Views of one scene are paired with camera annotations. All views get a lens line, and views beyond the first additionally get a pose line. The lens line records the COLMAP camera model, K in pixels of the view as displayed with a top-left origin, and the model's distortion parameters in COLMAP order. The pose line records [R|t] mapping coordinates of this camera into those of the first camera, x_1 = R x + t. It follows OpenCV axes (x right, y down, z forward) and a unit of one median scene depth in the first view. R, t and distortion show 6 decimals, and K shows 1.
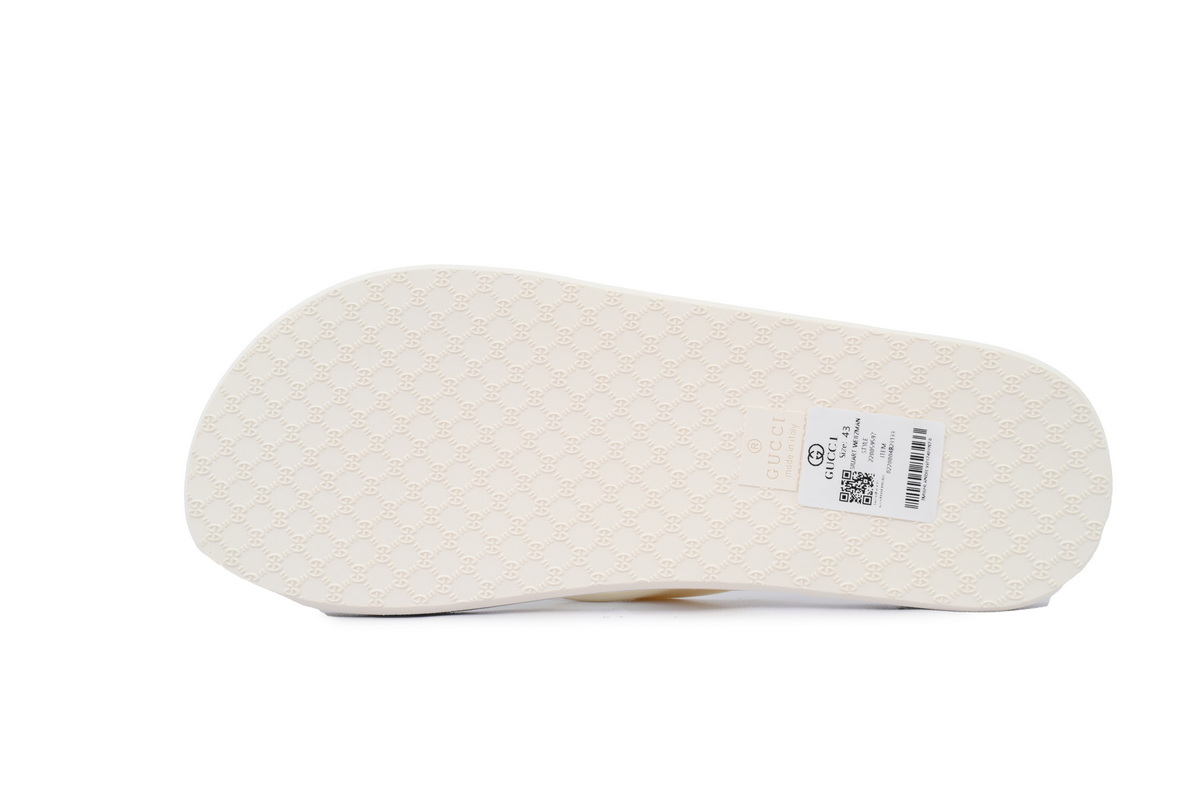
lens RADIAL K [[1119.6, 0, 598.2], [0, 1119.6, 396.3], [0, 0, 1]] dist [0.009016, 0.000000]
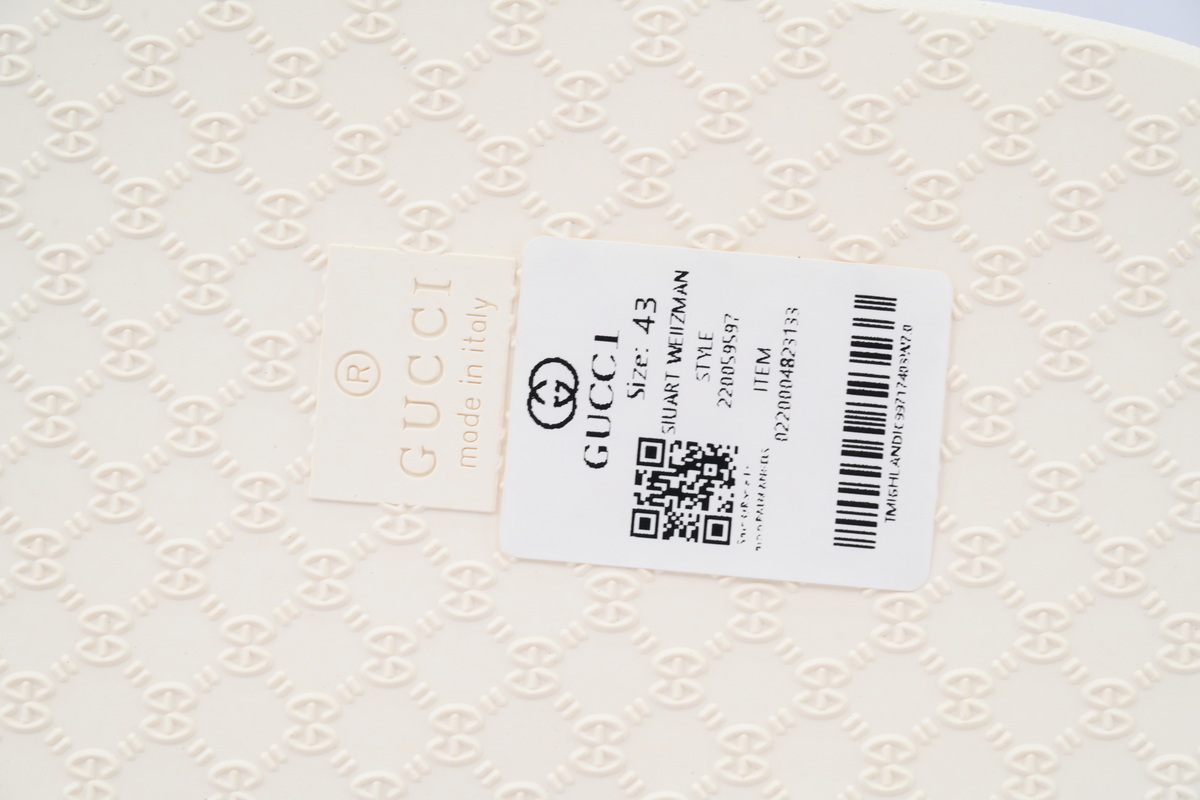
lens RADIAL K [[4143.6, 0, 600.3], [0, 4143.6, 399.8], [0, 0, 1]] dist [-0.219859, 0.000000]
pose [[0.979066, -0.041344, 0.199299, -0.022050], [0.030356, 0.997862, 0.057877, -0.011848], [-0.201266, -0.050615, 0.978228, -0.128041]]
